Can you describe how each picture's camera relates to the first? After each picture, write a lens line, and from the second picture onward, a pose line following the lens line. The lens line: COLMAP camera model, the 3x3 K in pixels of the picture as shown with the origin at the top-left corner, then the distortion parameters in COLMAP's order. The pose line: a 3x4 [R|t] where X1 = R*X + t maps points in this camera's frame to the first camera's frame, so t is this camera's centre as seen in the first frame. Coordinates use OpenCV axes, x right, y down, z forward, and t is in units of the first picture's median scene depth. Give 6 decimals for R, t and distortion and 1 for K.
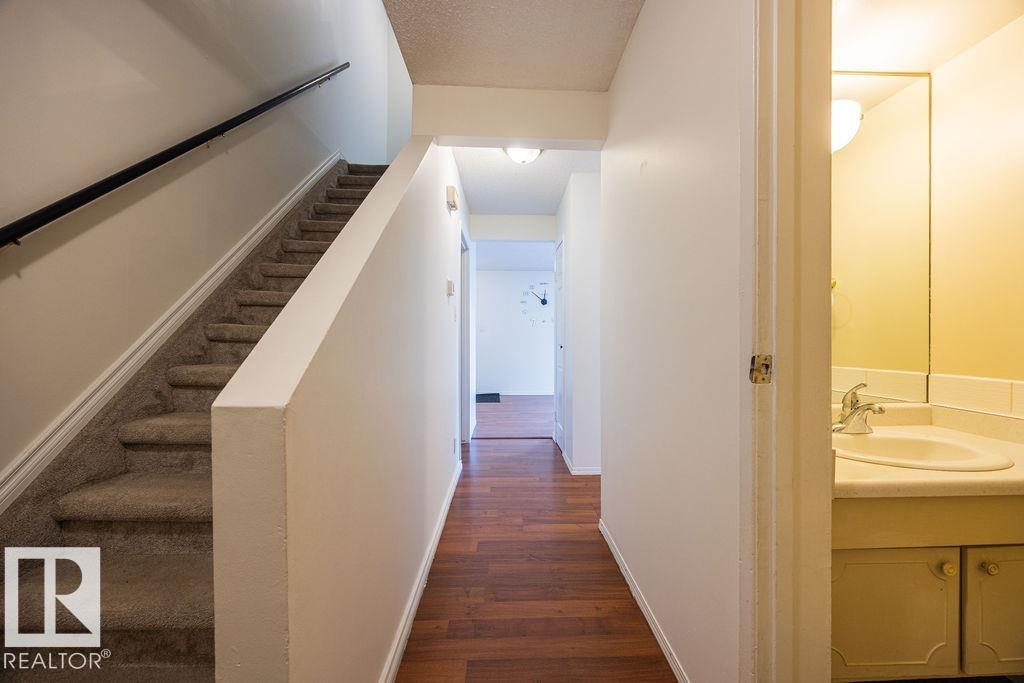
lens RADIAL K [[388.5, 0, 516.4], [0, 388.5, 341.3], [0, 0, 1]] dist [-0.000131, 0.000143]
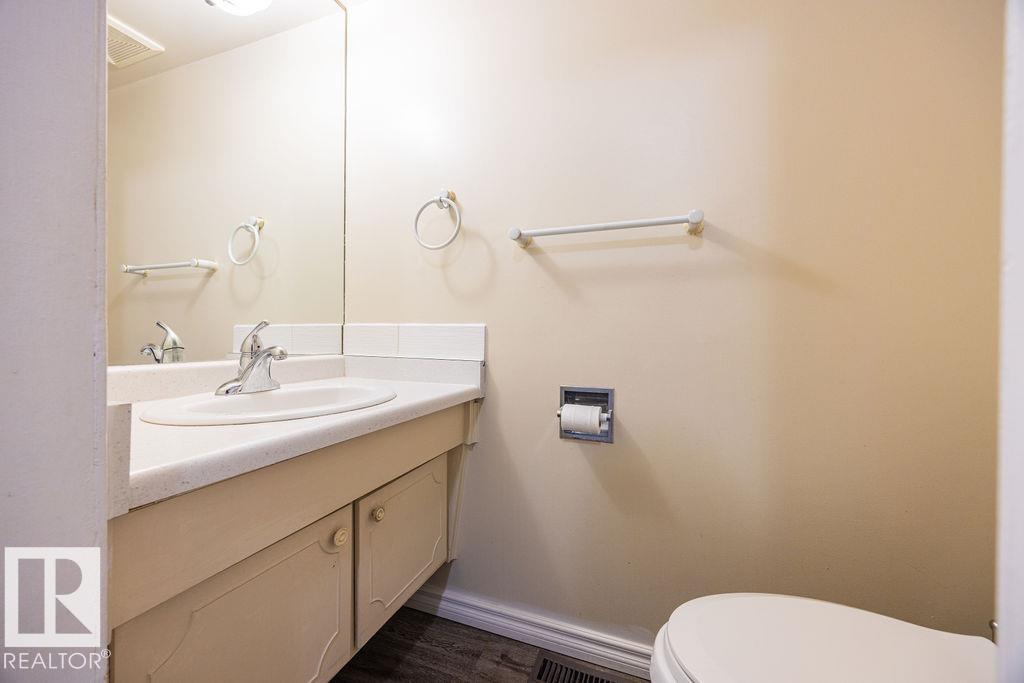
lens RADIAL K [[388.5, 0, 516.4], [0, 388.5, 341.3], [0, 0, 1]] dist [-0.000131, 0.000143]
pose [[0.381453, -0.000772, 0.924388, 0.505583], [-0.007083, 0.999968, 0.003758, 0.177615], [-0.924361, -0.007981, 0.381435, 0.360353]]
